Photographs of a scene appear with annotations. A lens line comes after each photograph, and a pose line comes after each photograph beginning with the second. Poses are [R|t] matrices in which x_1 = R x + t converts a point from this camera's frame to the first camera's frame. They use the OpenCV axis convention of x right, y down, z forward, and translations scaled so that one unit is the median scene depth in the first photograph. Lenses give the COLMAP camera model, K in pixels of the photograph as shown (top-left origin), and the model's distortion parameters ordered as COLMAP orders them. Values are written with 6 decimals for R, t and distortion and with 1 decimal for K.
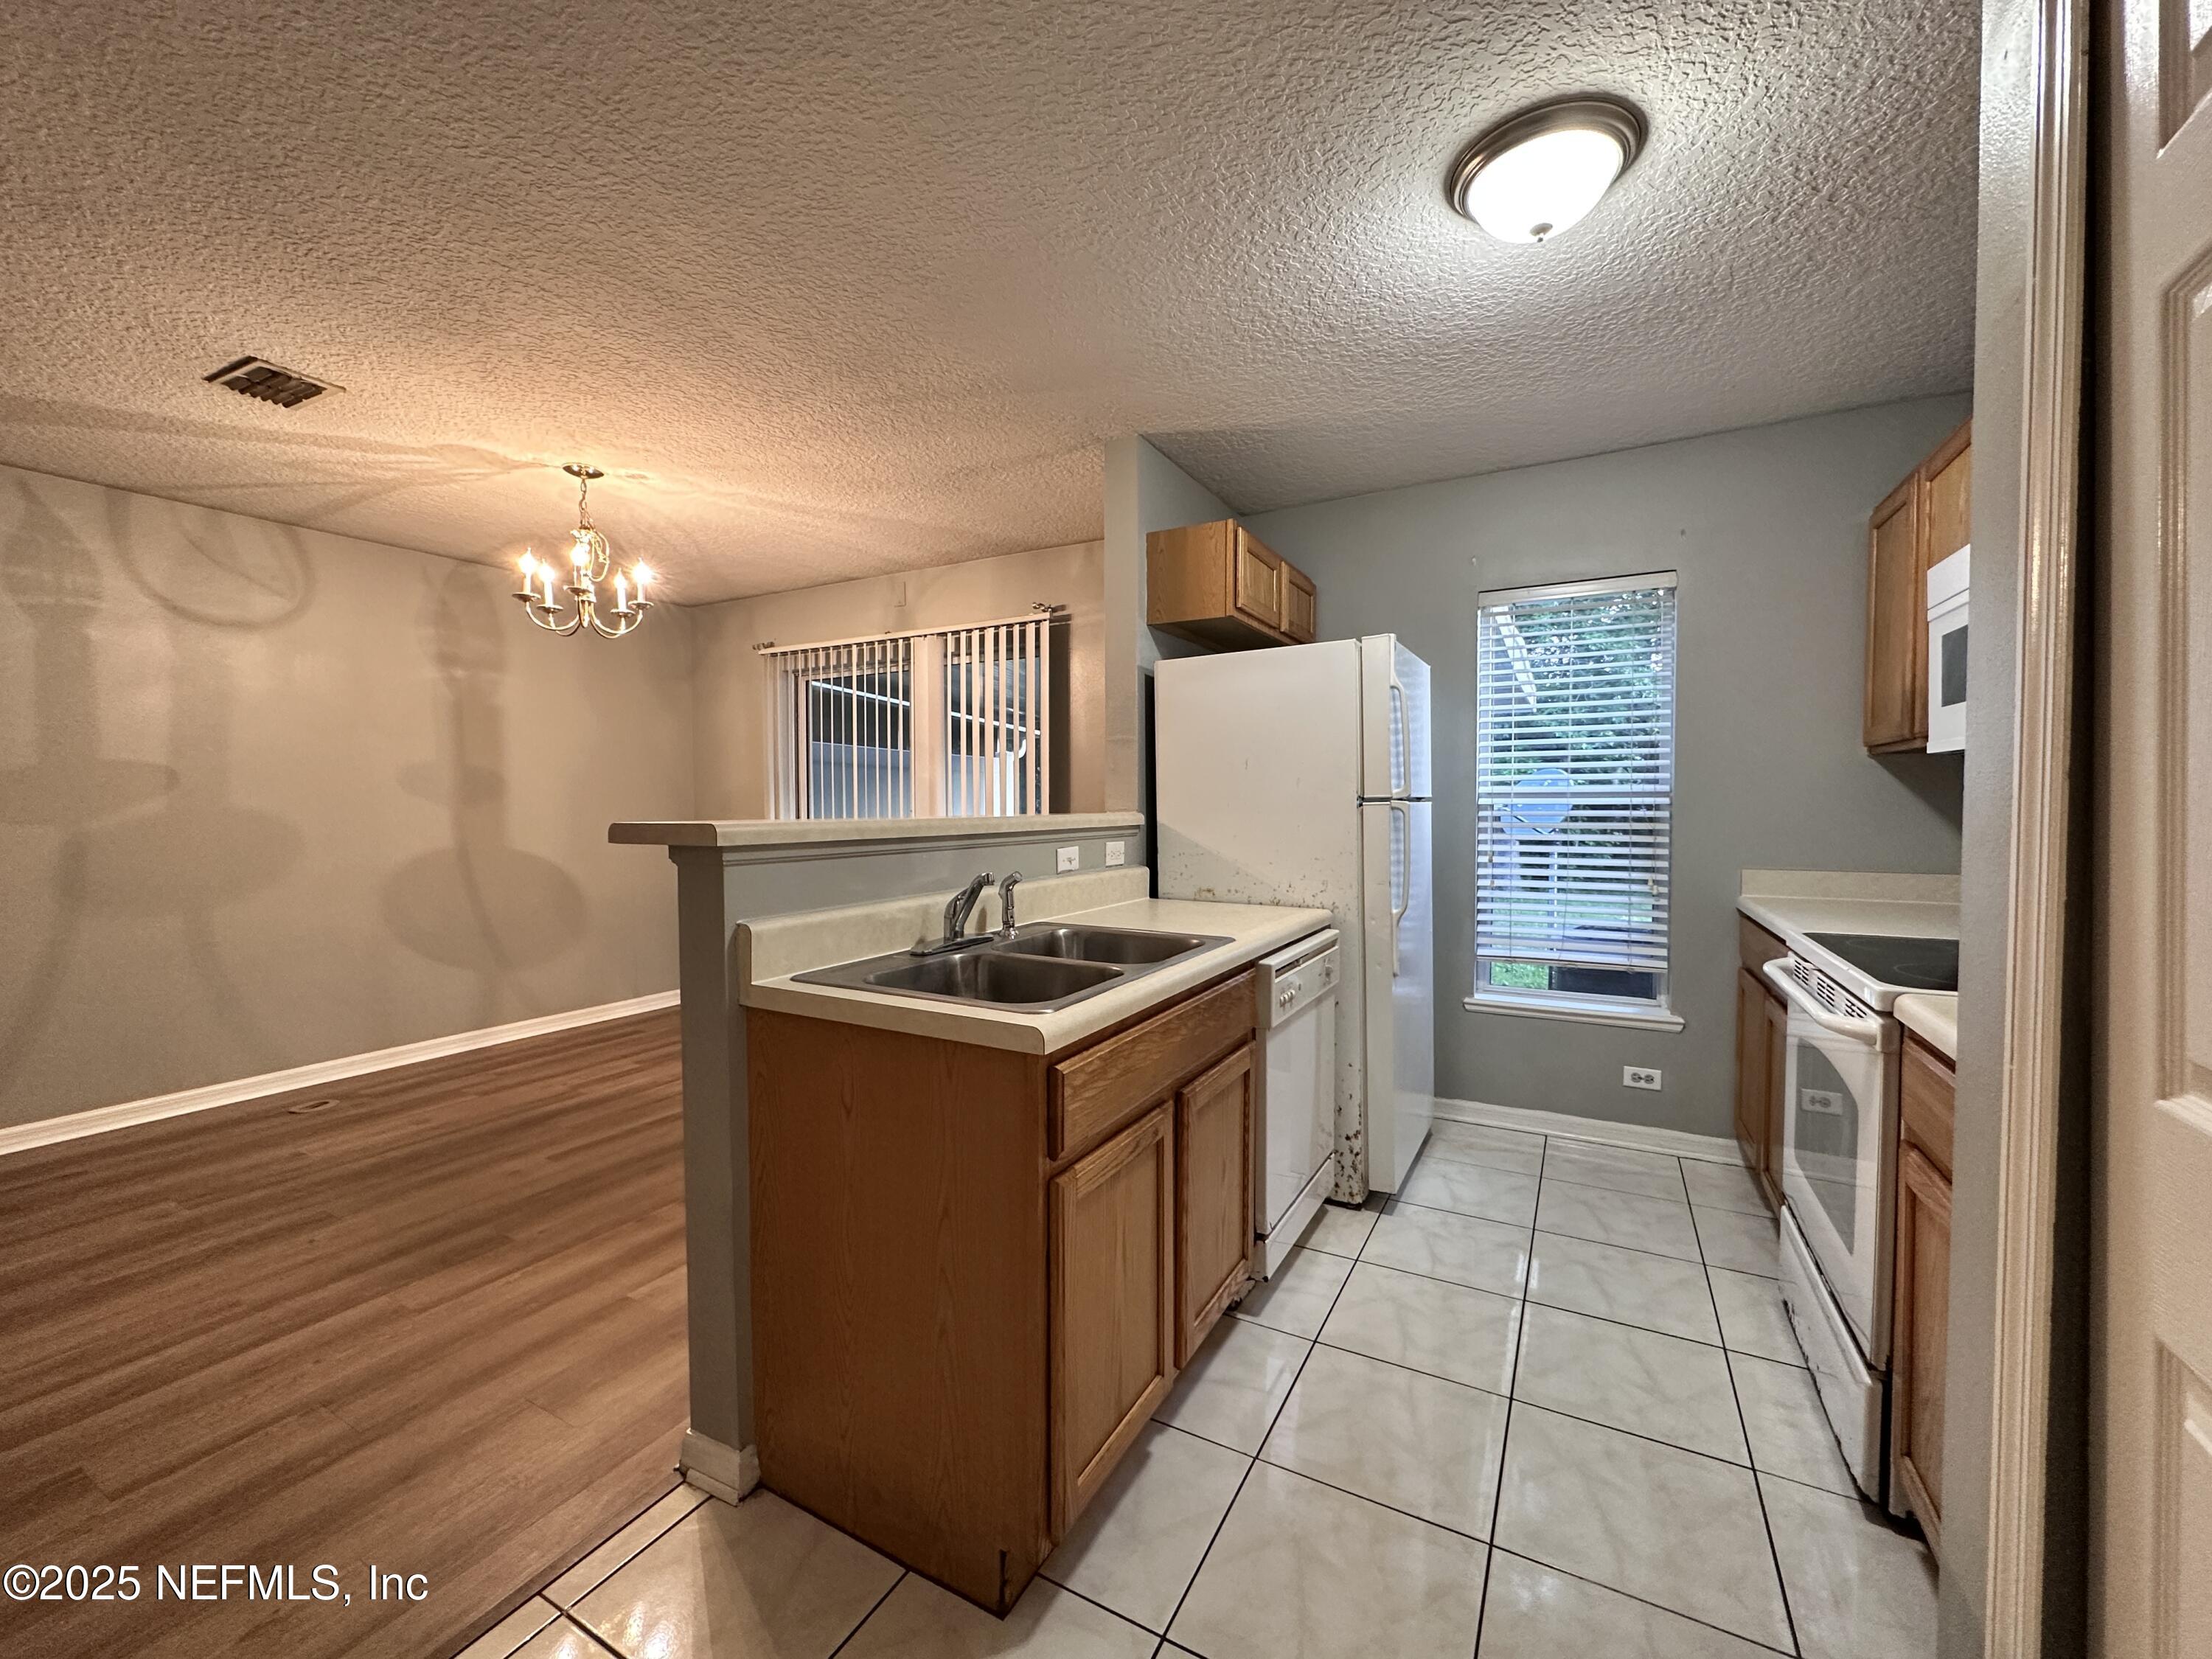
lens RADIAL K [[877.7, 0, 1103.0], [0, 877.7, 830.6], [0, 0, 1]] dist [-0.000933, -0.000128]
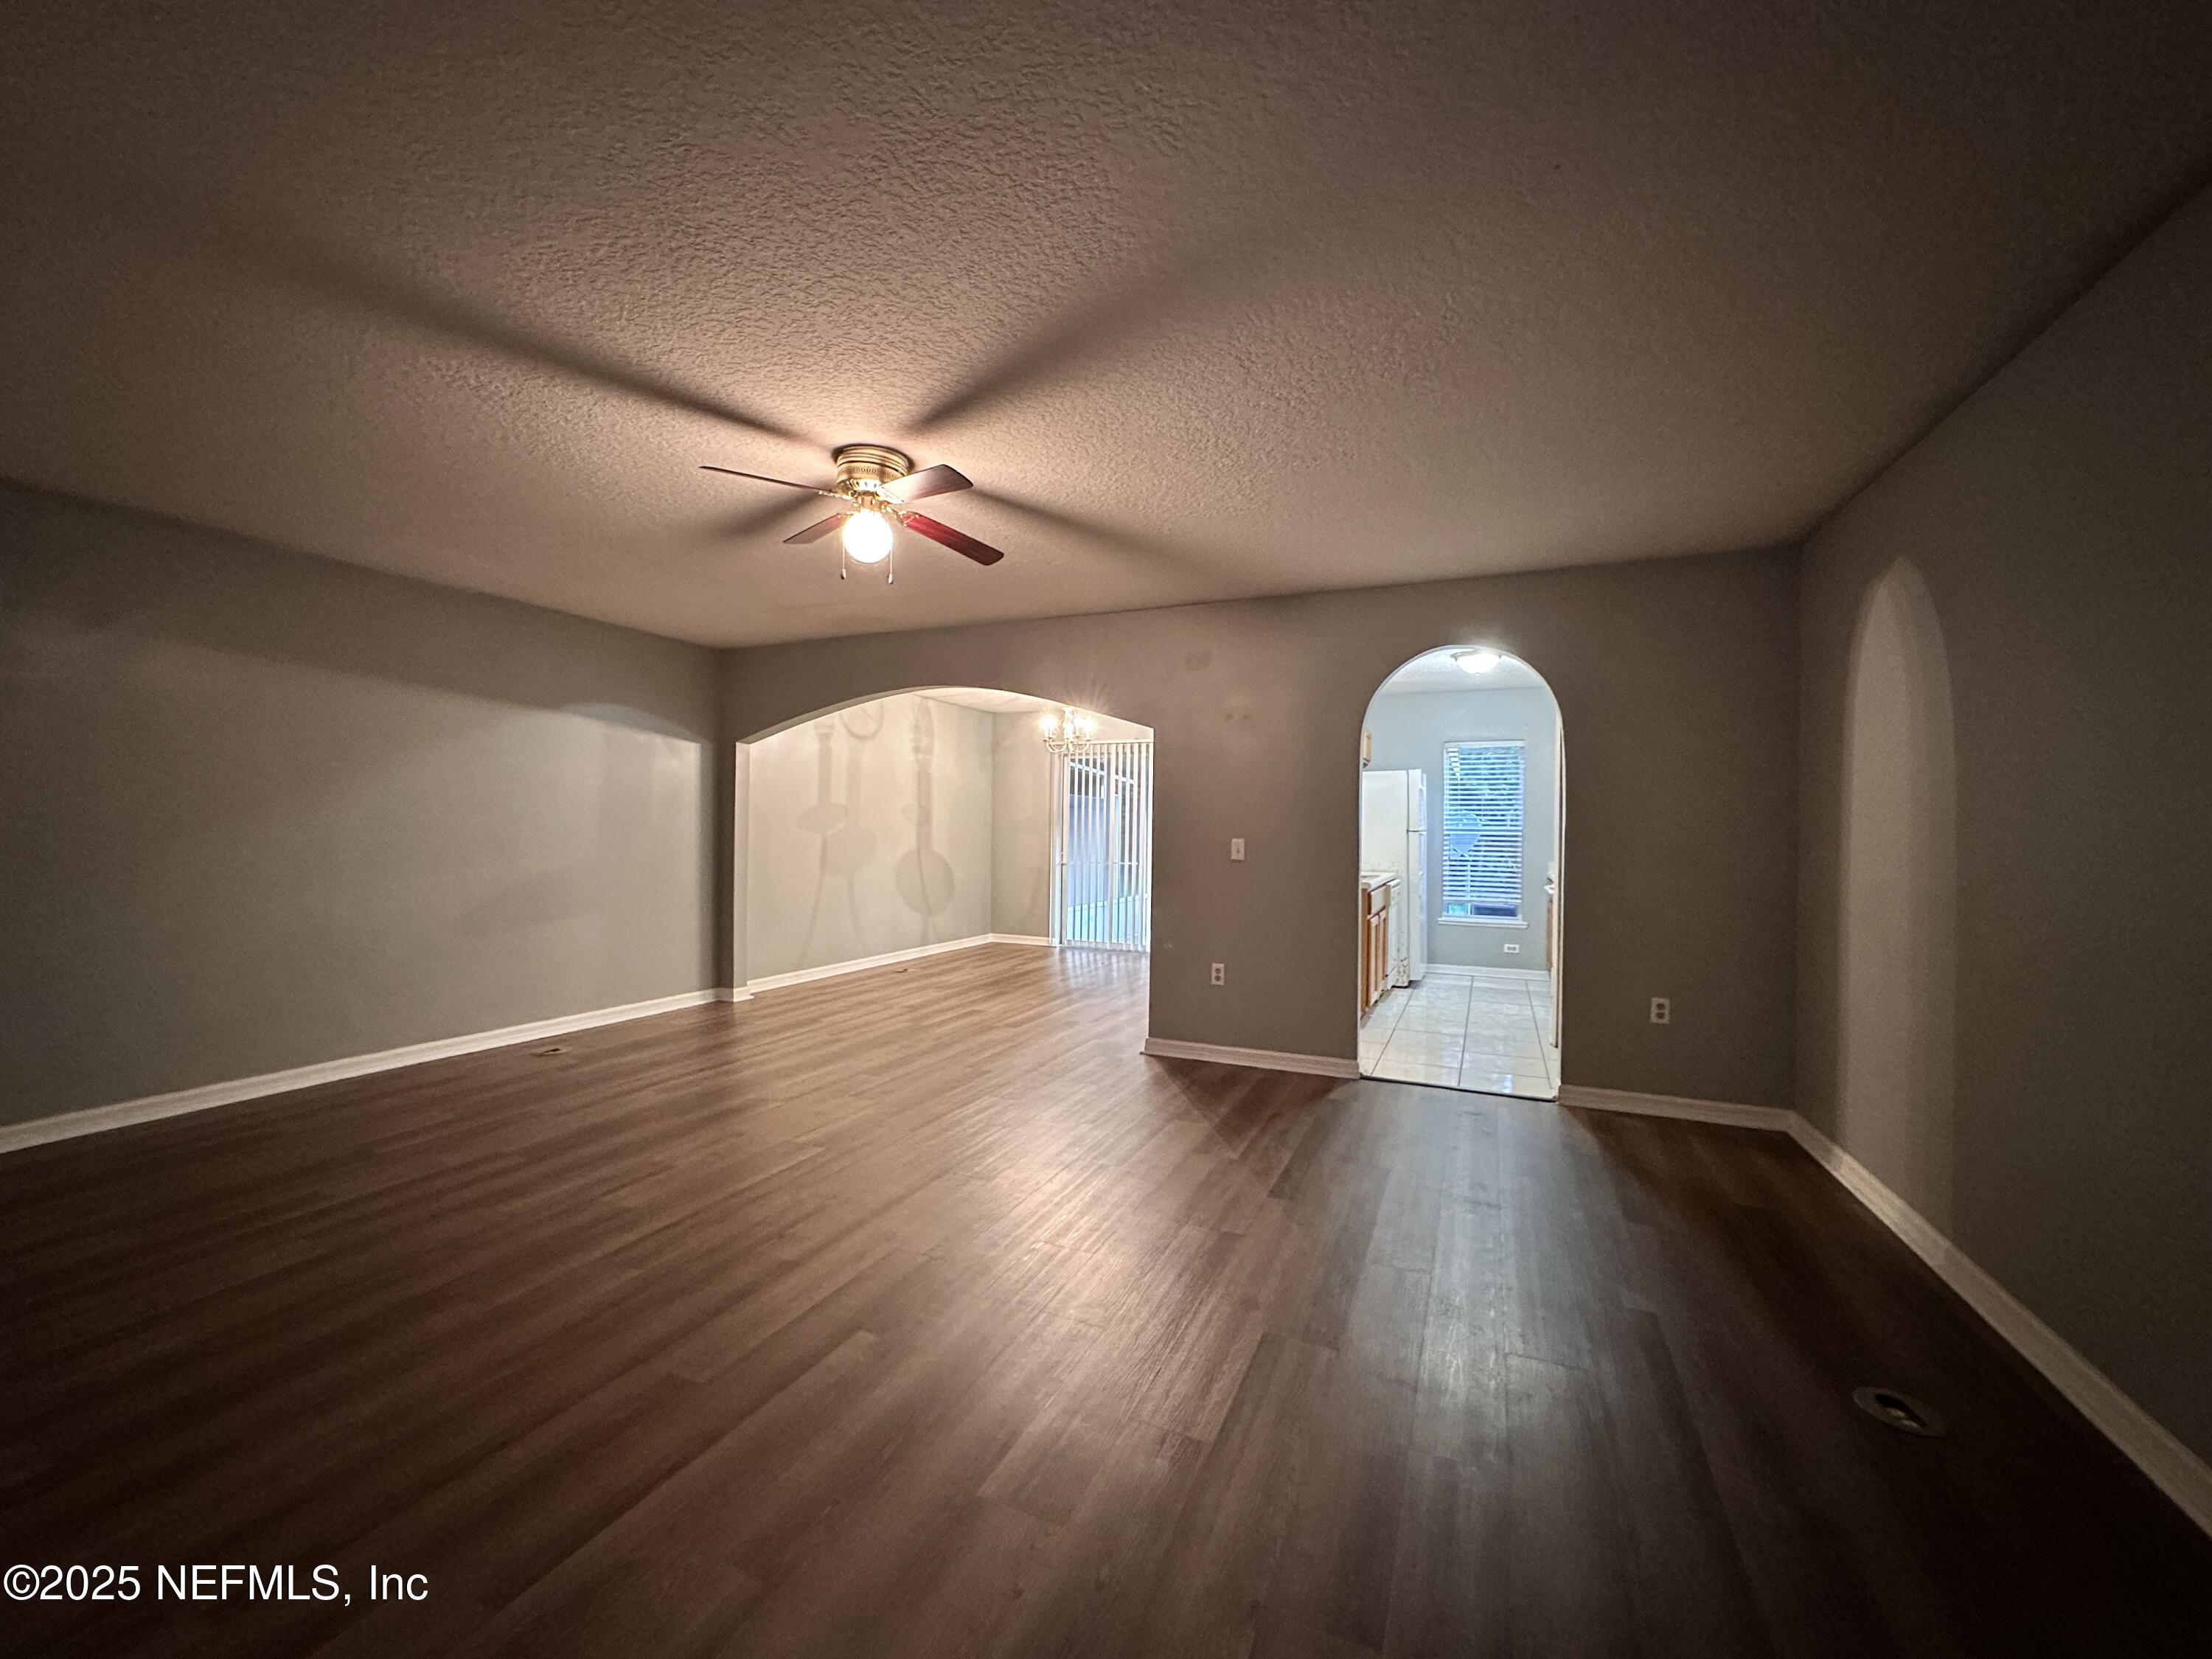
lens RADIAL K [[877.7, 0, 1103.0], [0, 877.7, 830.6], [0, 0, 1]] dist [-0.000933, -0.000128]
pose [[0.994833, 0.016914, 0.100103, -0.793387], [-0.014188, 0.999510, -0.027883, 0.045950], [-0.100526, 0.026319, 0.994586, -1.379375]]
